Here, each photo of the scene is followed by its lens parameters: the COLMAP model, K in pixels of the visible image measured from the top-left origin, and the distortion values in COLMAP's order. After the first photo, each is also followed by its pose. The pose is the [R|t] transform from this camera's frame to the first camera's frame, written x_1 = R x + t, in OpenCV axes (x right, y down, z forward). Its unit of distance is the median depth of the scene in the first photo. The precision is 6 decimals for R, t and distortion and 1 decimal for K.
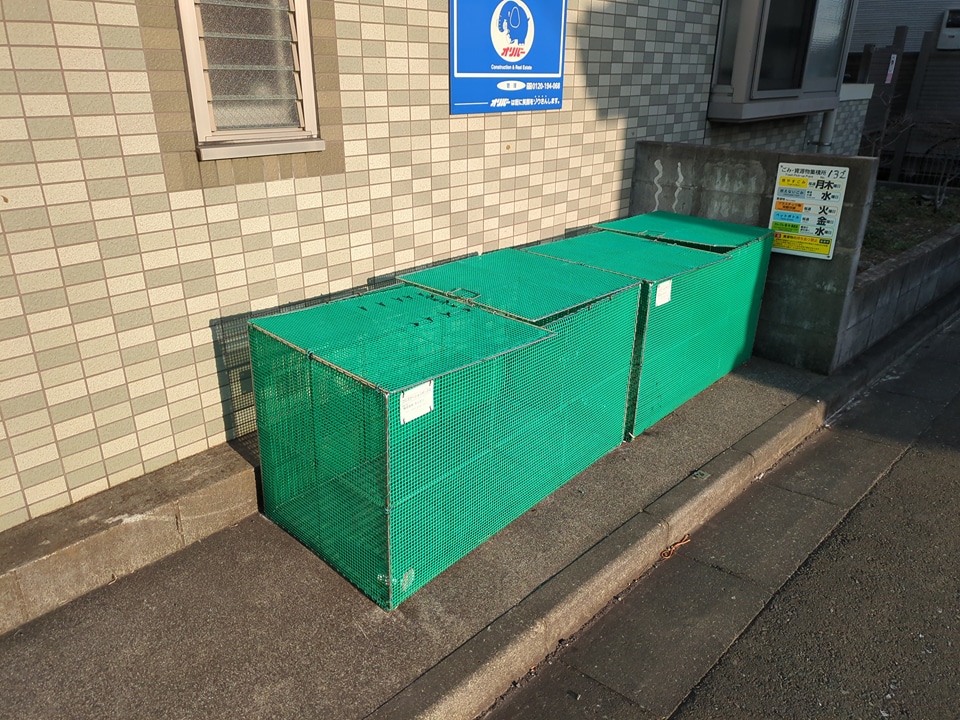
lens RADIAL K [[720.9, 0, 485.1], [0, 720.9, 360.2], [0, 0, 1]] dist [0.046627, -0.000206]
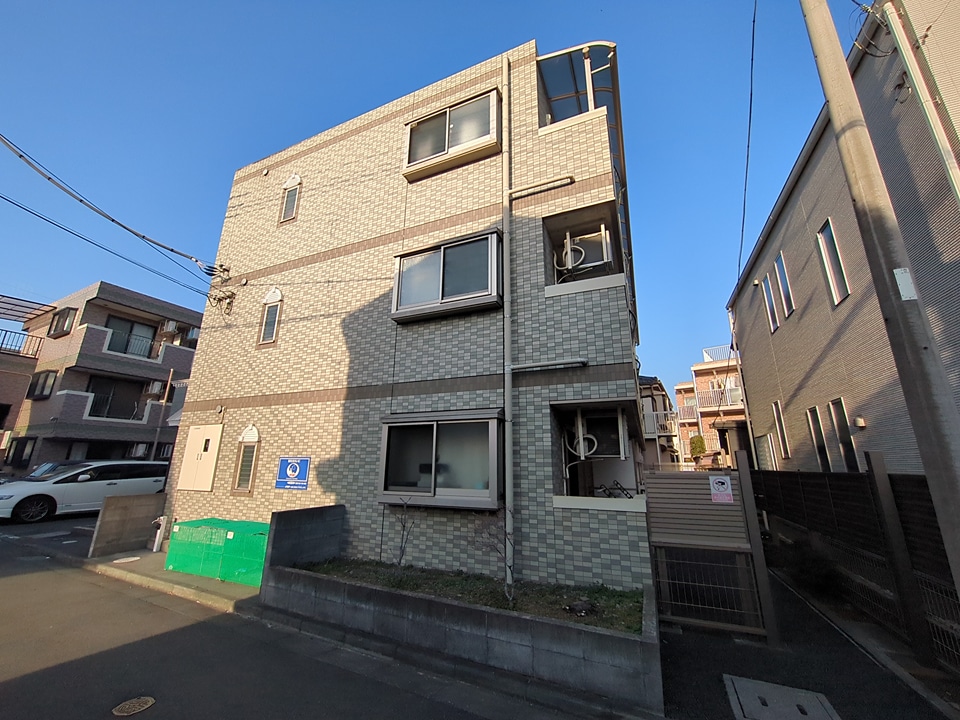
lens RADIAL K [[375.6, 0, 480.0], [0, 375.6, 360.0], [0, 0, 1]] dist [-0.002284, -0.000059]
pose [[0.285361, -0.266346, -0.920668, 2.349844], [-0.359400, 0.860774, -0.360415, -0.566808], [0.888482, 0.433737, 0.149907, 1.266877]]
